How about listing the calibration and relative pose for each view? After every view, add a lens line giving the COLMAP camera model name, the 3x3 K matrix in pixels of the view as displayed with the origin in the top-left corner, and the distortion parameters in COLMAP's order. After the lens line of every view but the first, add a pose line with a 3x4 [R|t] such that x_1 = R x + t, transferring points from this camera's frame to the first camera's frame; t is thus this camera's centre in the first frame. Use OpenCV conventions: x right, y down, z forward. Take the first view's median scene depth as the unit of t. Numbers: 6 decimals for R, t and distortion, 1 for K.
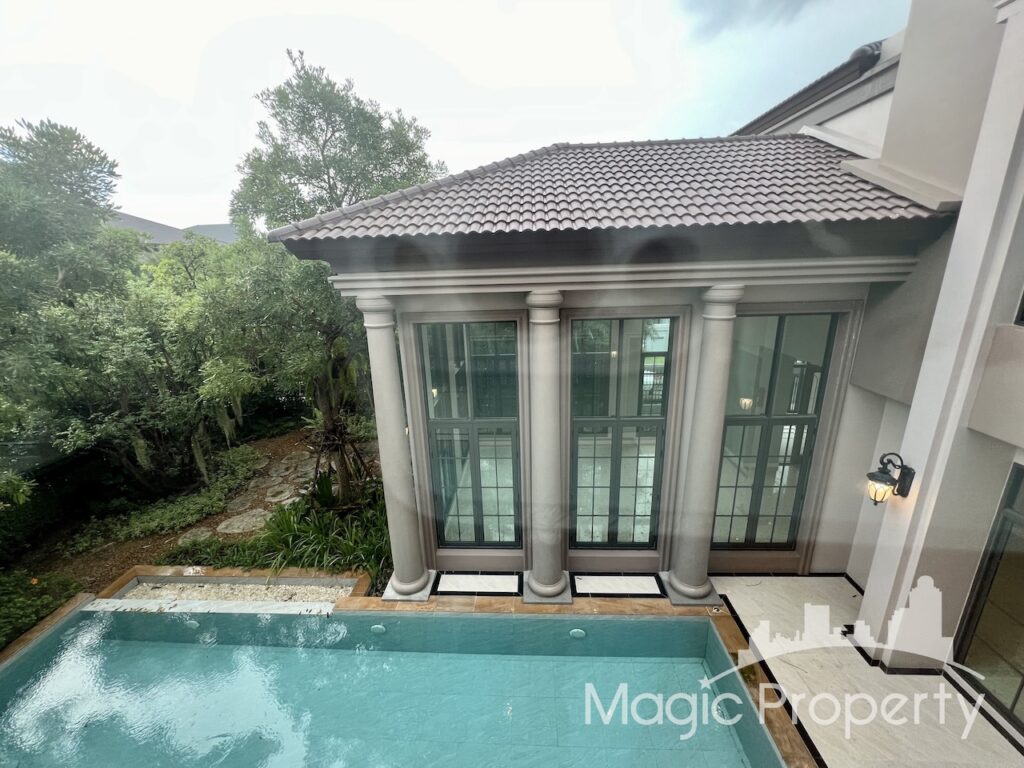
lens RADIAL K [[413.9, 0, 512.0], [0, 413.9, 384.0], [0, 0, 1]] dist [-0.001064, -0.000059]
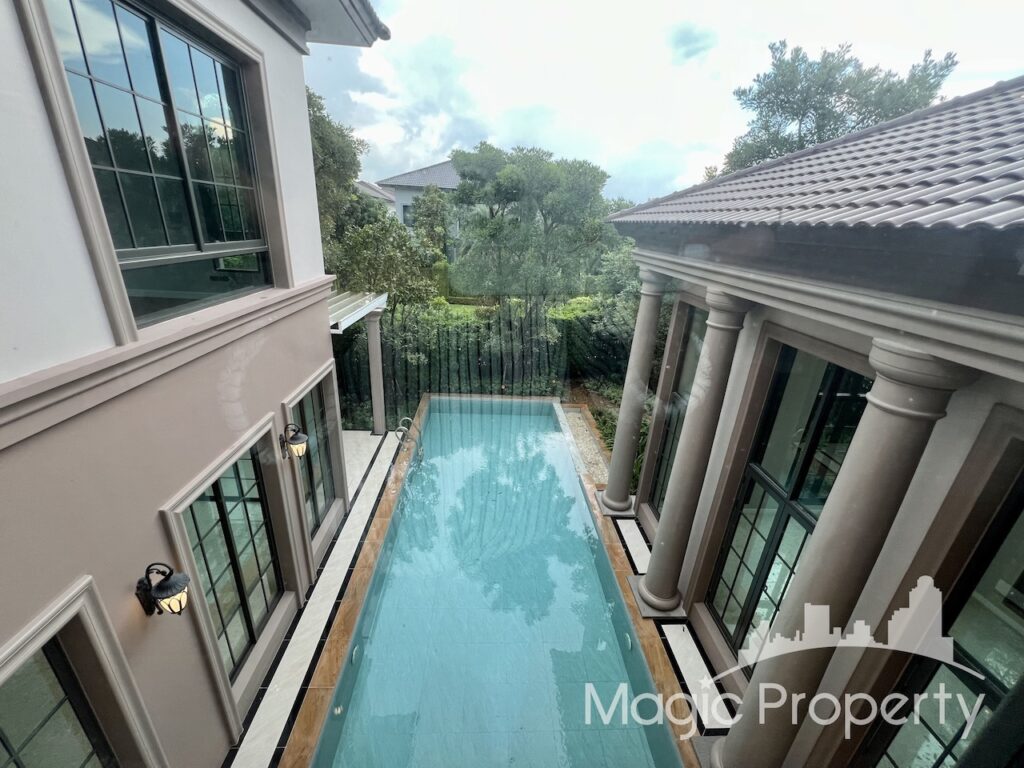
lens RADIAL K [[413.9, 0, 512.0], [0, 413.9, 384.0], [0, 0, 1]] dist [-0.001064, -0.000059]
pose [[0.102231, 0.397379, -0.911942, 0.743061], [-0.336460, 0.876528, 0.344230, -0.160988], [0.936132, 0.271641, 0.223310, 0.346969]]
